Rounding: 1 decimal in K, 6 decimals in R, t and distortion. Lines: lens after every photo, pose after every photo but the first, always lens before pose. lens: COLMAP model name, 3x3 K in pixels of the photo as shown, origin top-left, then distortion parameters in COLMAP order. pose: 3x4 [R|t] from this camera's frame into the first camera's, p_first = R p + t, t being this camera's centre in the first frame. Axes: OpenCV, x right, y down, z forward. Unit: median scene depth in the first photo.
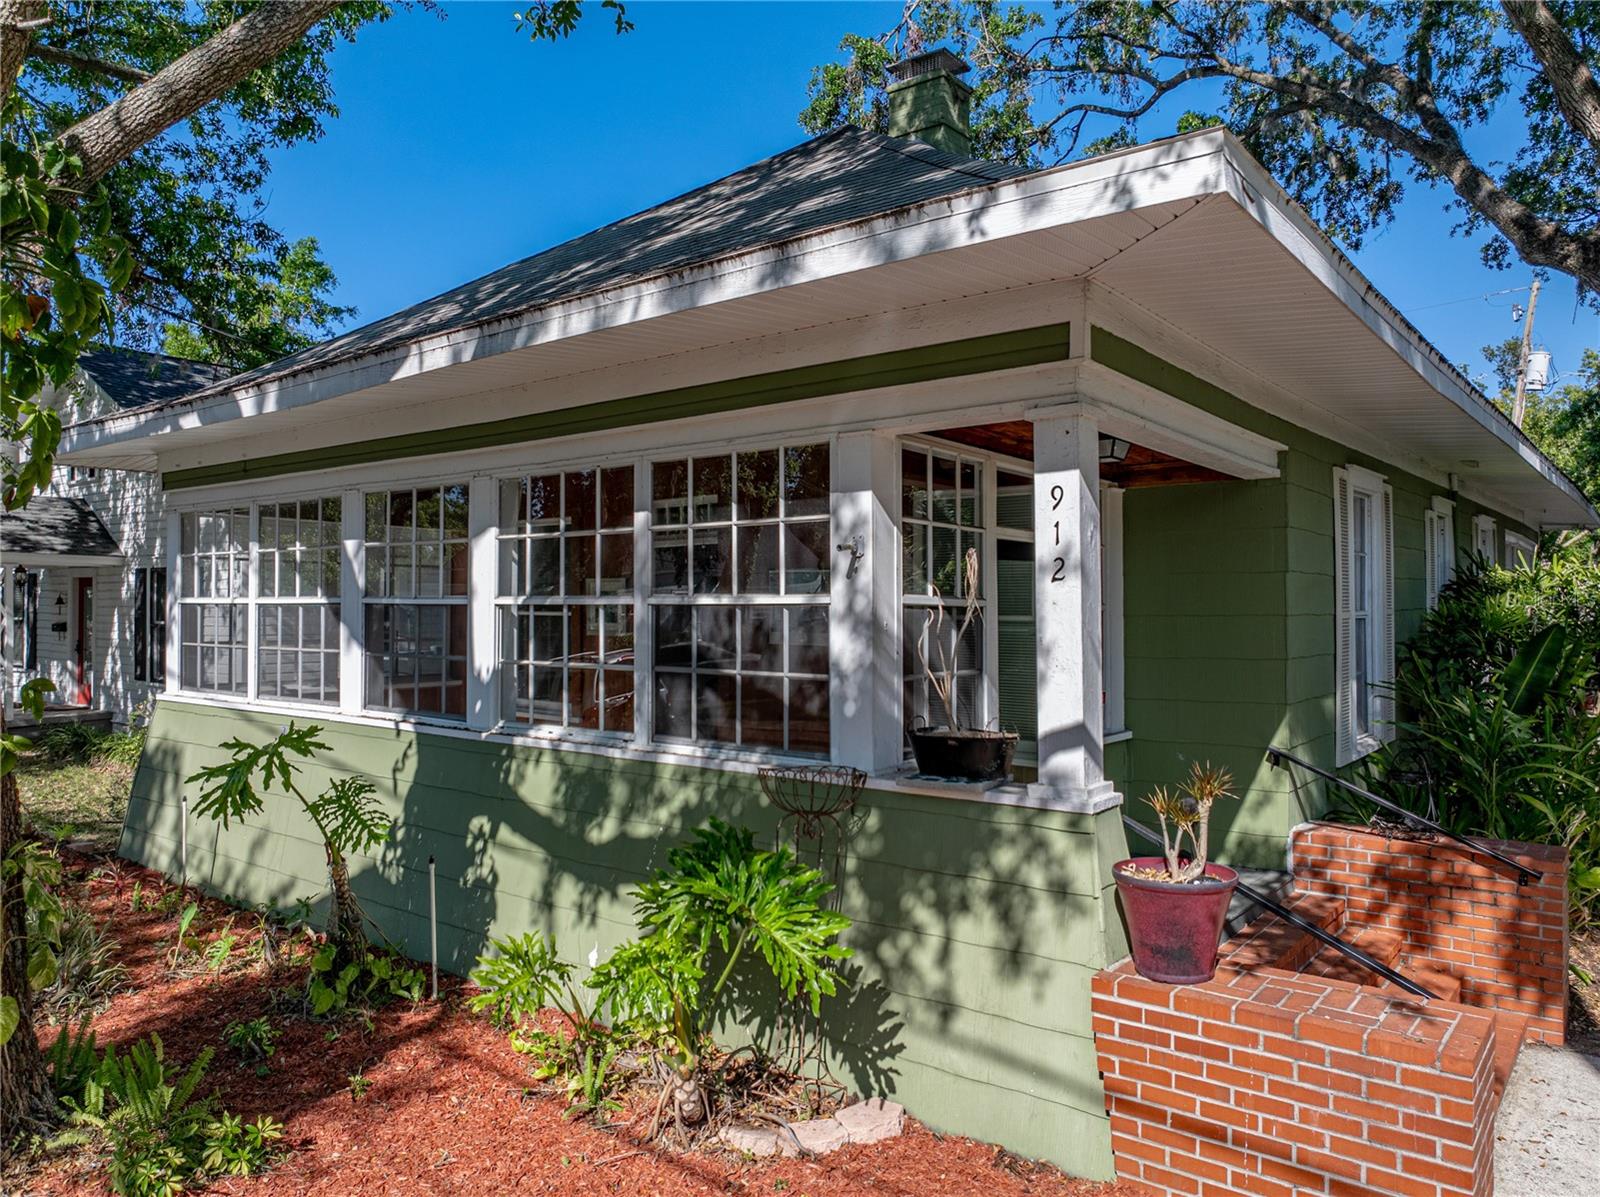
lens RADIAL K [[1159.6, 0, 803.8], [0, 1159.6, 597.7], [0, 0, 1]] dist [-0.025371, 0.012074]
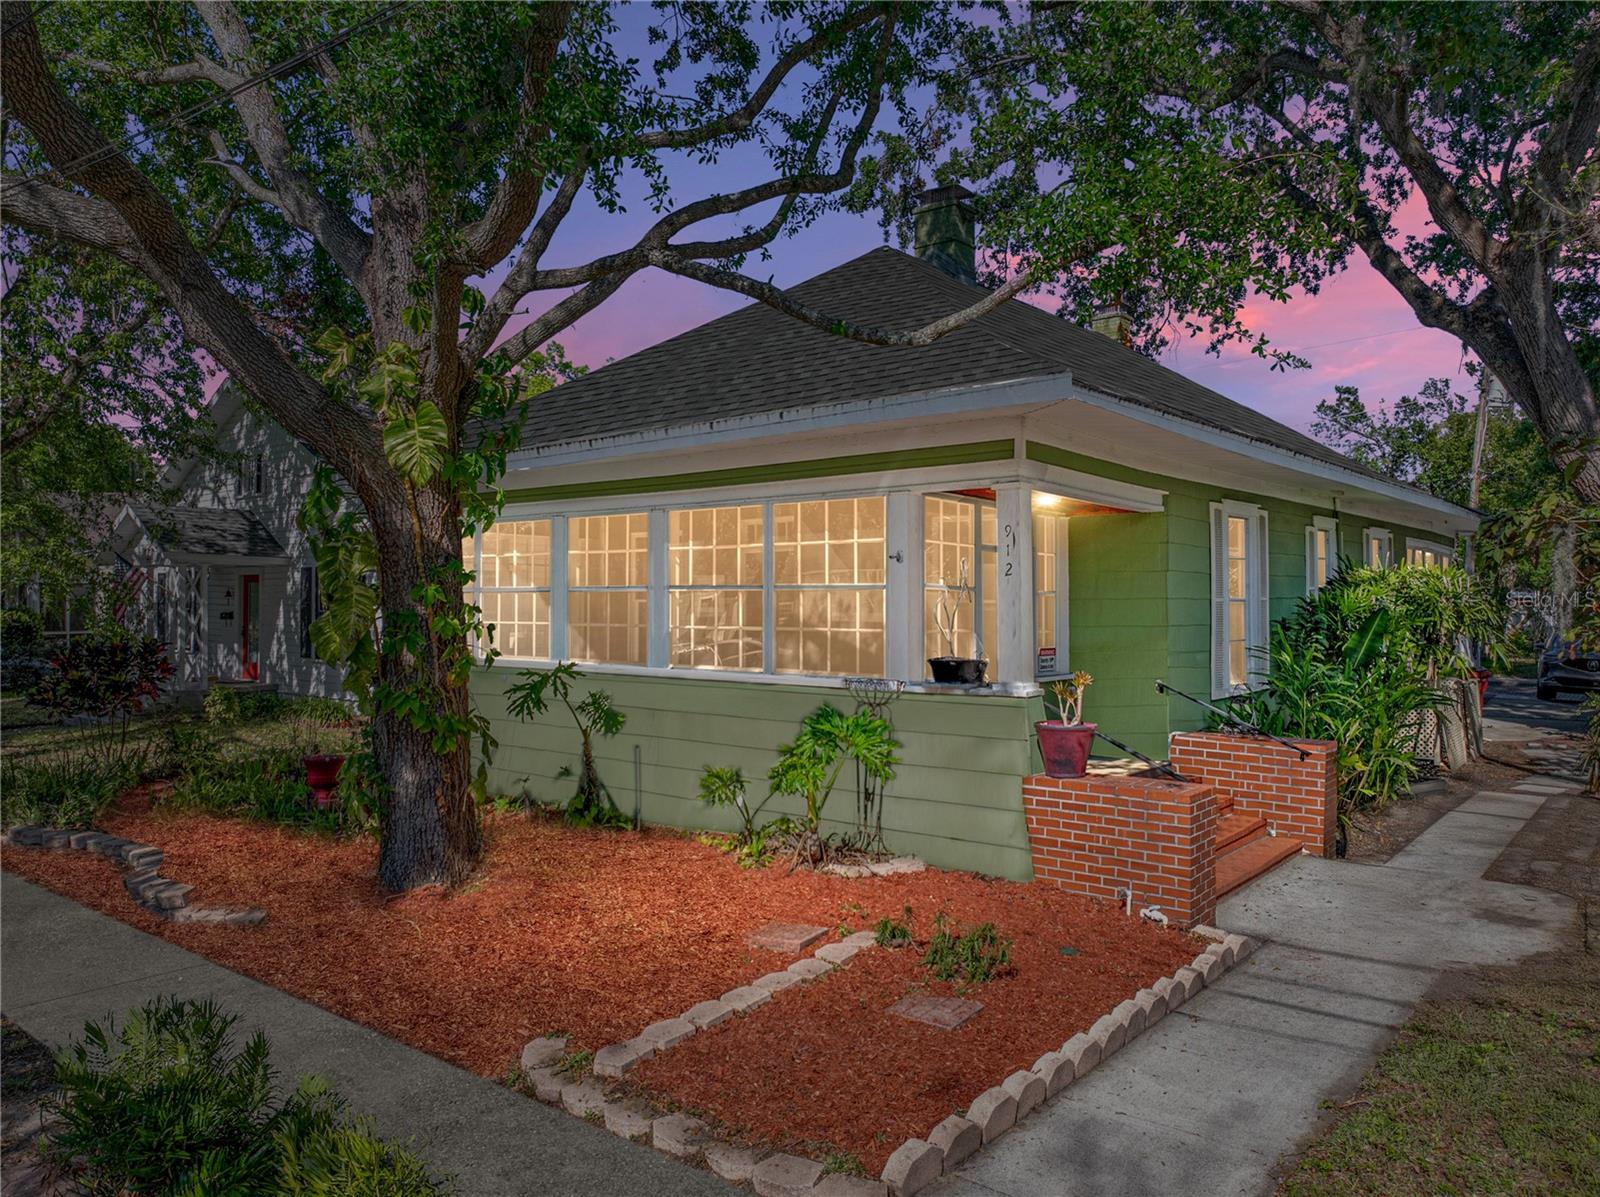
lens RADIAL K [[1159.6, 0, 805.1], [0, 1159.6, 591.6], [0, 0, 1]] dist [-0.025371, 0.012074]
pose [[0.999863, 0.001115, -0.016501, -0.053912], [-0.001198, 0.999987, -0.004986, 0.014601], [0.016495, 0.005005, 0.999851, -0.600774]]
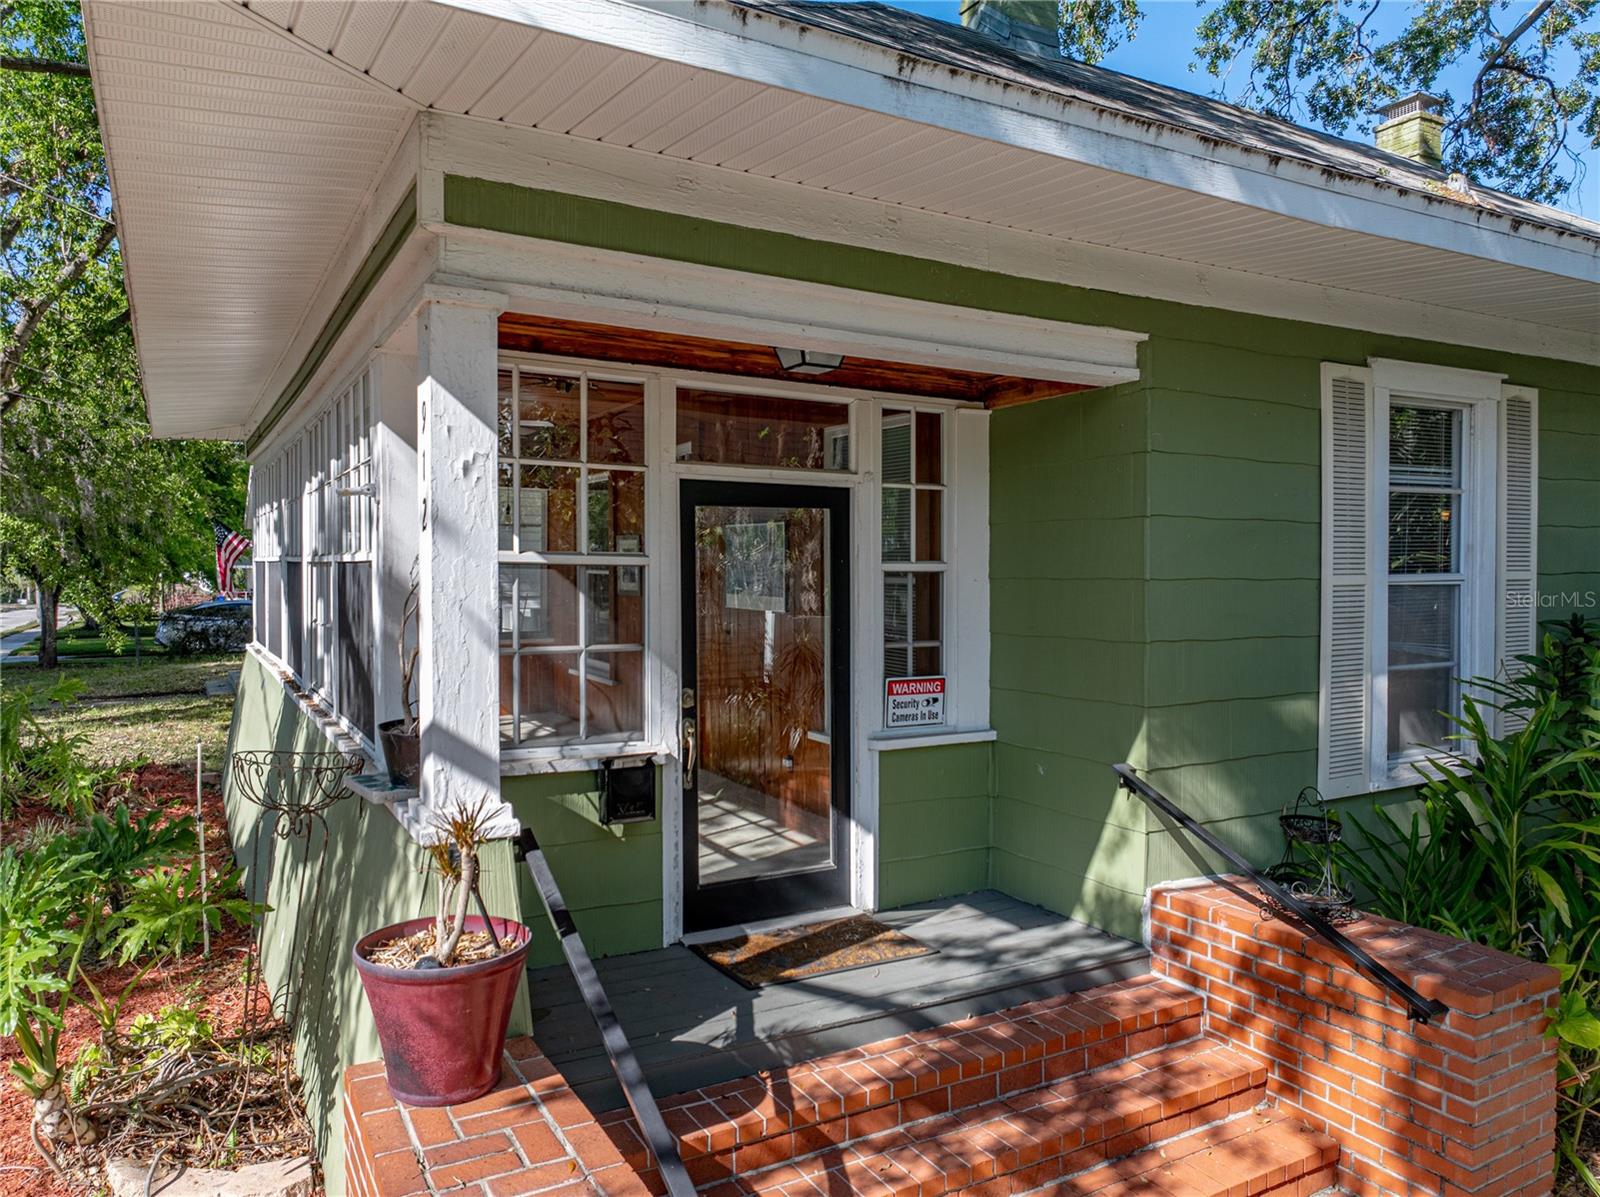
lens RADIAL K [[1159.6, 0, 717.0], [0, 1159.6, 606.0], [0, 0, 1]] dist [-0.025371, 0.012074]
pose [[0.918819, 0.016844, -0.394319, 0.459514], [0.000298, 0.999059, 0.043372, 0.000693], [0.394678, -0.039969, 0.917950, 0.262461]]
